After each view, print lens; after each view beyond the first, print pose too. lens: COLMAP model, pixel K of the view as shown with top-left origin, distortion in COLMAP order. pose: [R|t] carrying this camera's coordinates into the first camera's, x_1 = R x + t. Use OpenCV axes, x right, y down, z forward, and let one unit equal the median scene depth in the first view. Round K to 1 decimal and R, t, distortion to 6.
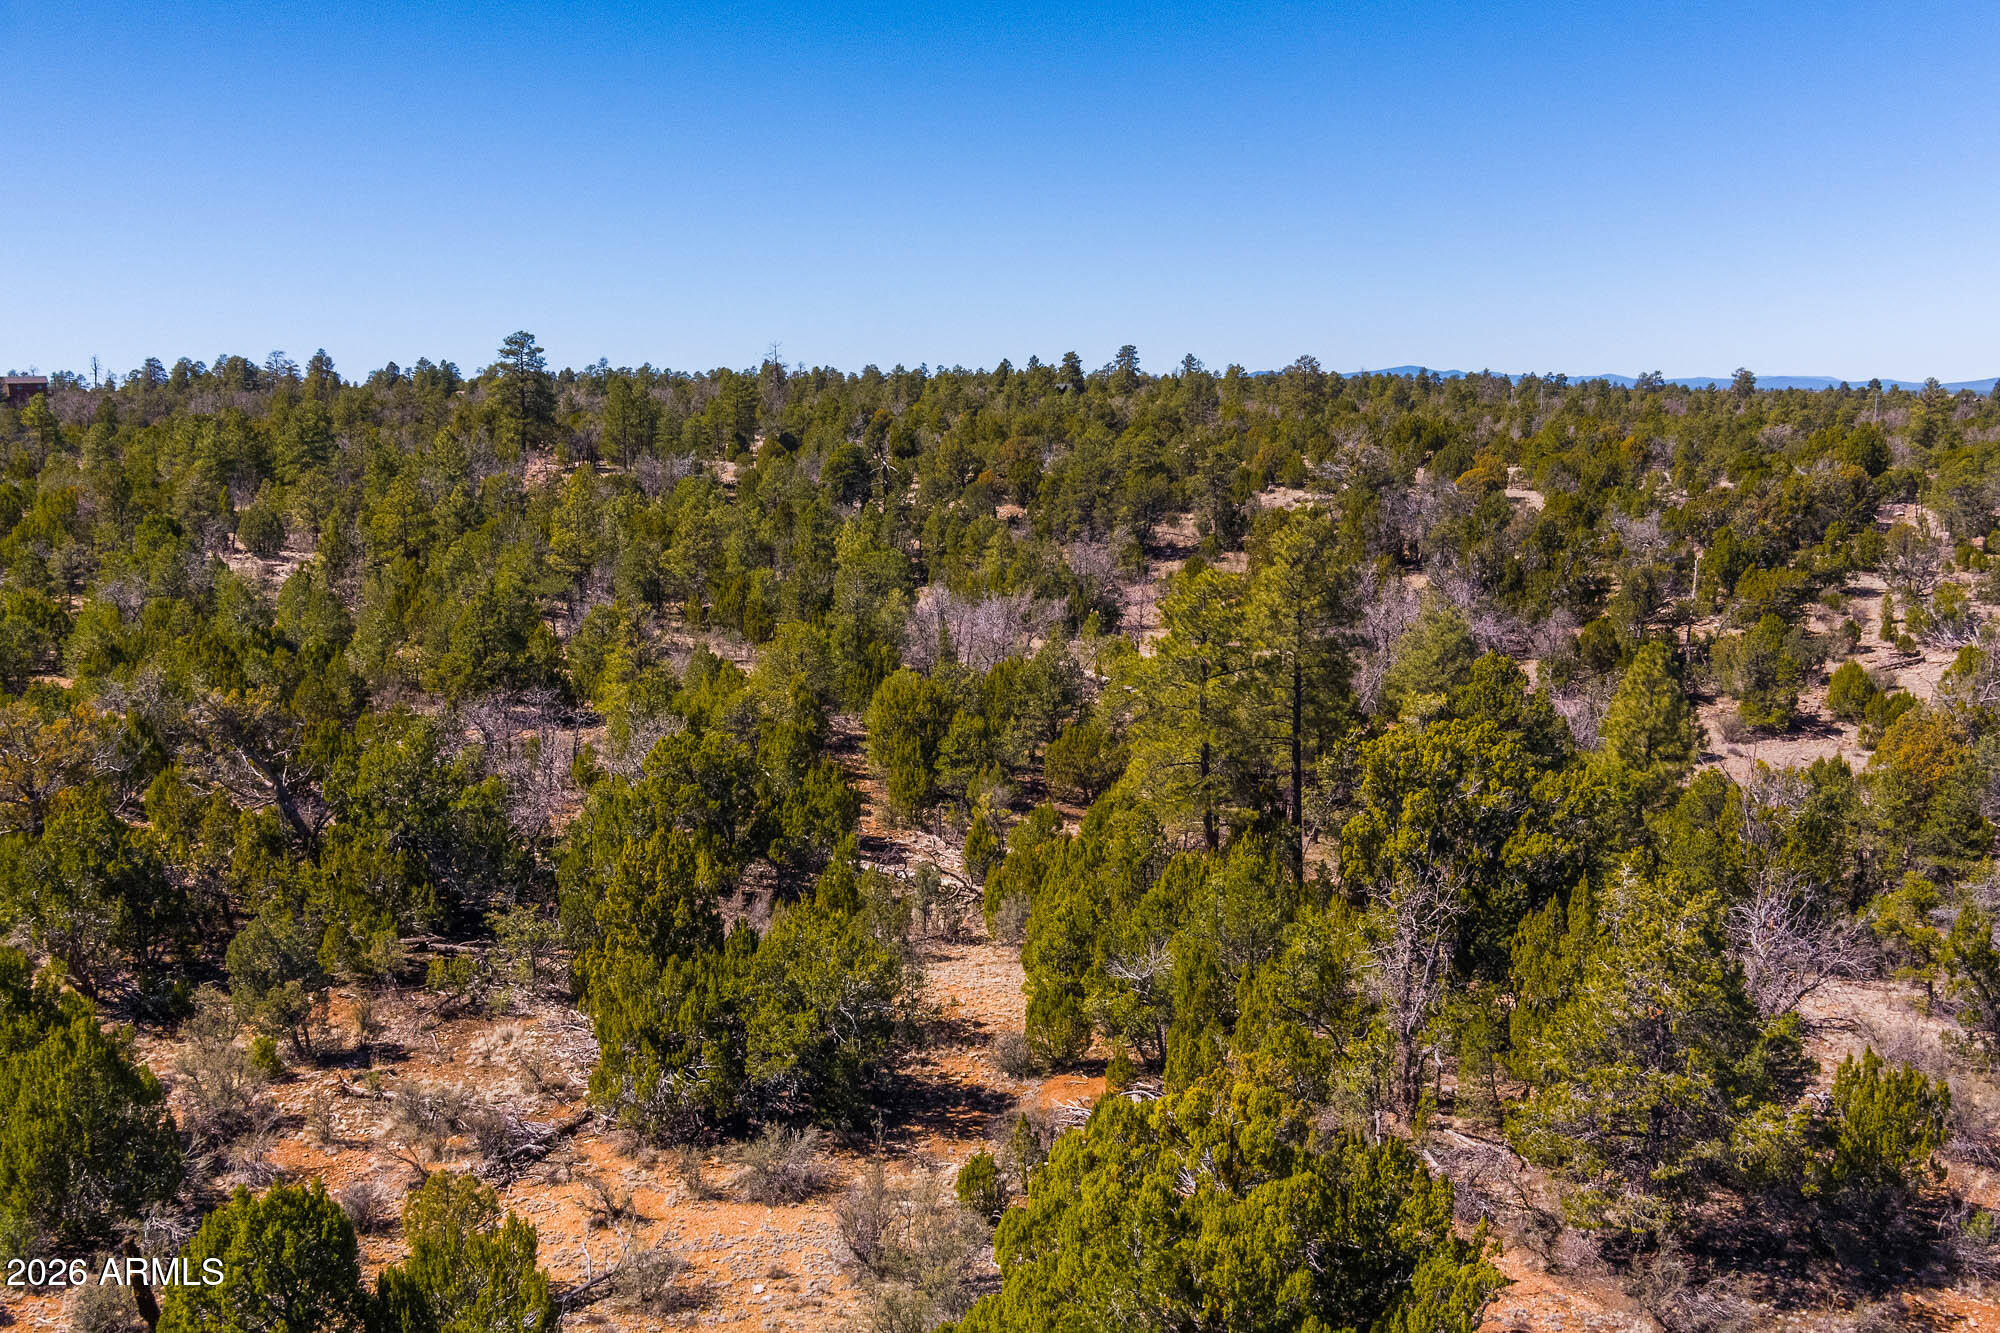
lens RADIAL K [[1671.8, 0, 1009.9], [0, 1671.8, 655.5], [0, 0, 1]] dist [-0.082685, 0.038700]
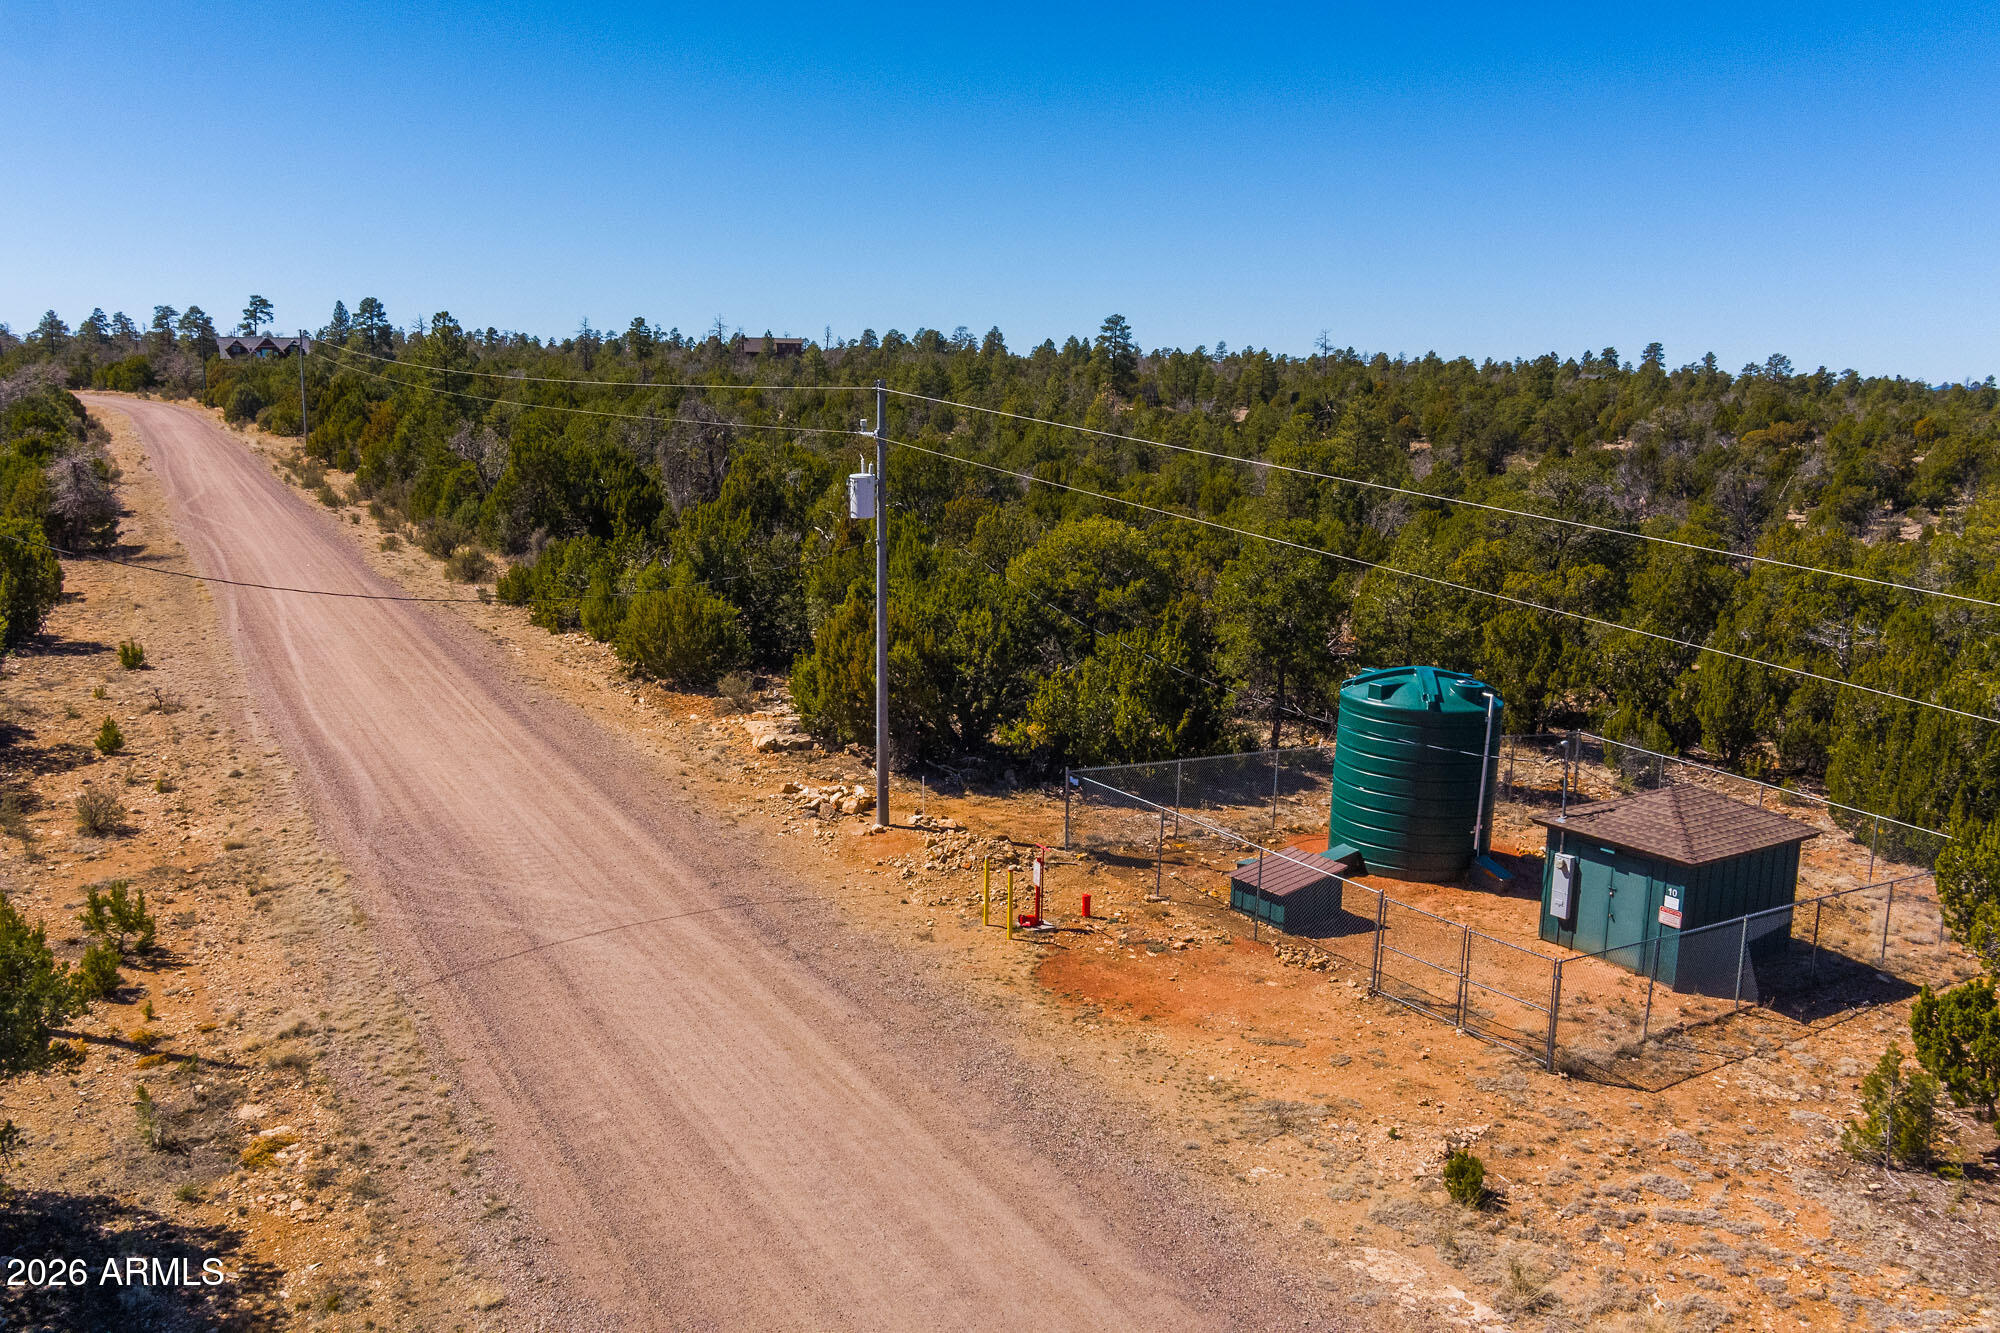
lens RADIAL K [[1696.6, 0, 1002.1], [0, 1696.6, 652.2], [0, 0, 1]] dist [-0.083112, 0.036874]
pose [[0.924323, 0.089568, -0.370950, 0.463914], [-0.089621, 0.995829, 0.017133, 0.205224], [0.370937, 0.017409, 0.928495, -1.014825]]
